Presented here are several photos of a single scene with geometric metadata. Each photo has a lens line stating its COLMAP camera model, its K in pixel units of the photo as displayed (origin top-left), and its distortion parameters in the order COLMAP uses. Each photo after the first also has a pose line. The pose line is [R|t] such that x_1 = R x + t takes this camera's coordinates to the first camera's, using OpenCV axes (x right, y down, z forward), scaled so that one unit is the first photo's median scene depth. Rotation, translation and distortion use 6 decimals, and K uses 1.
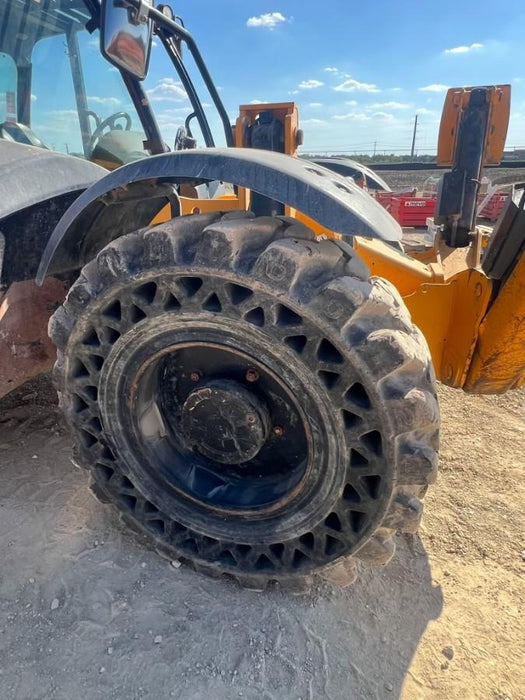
lens RADIAL K [[430.4, 0, 257.9], [0, 430.4, 336.9], [0, 0, 1]] dist [-0.000681, -0.003098]
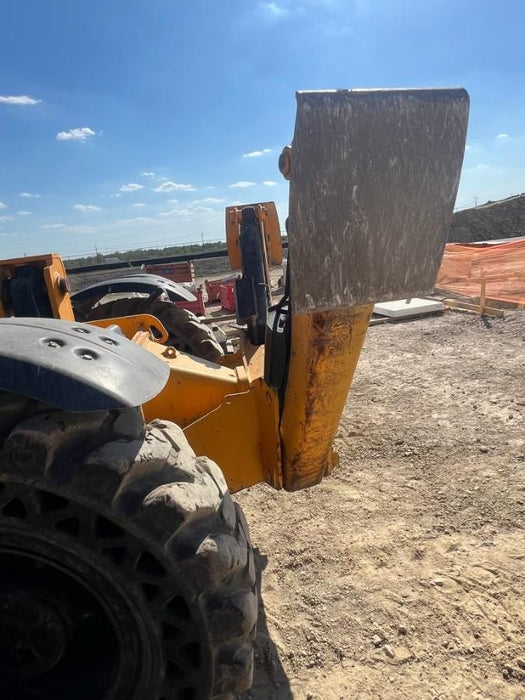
lens RADIAL K [[430.4, 0, 257.9], [0, 430.4, 336.9], [0, 0, 1]] dist [-0.000681, -0.003098]
pose [[0.928949, -0.166819, 0.330493, 0.180771], [0.226844, 0.961990, -0.152040, -0.112058], [-0.292568, 0.216208, 0.931482, -0.024835]]
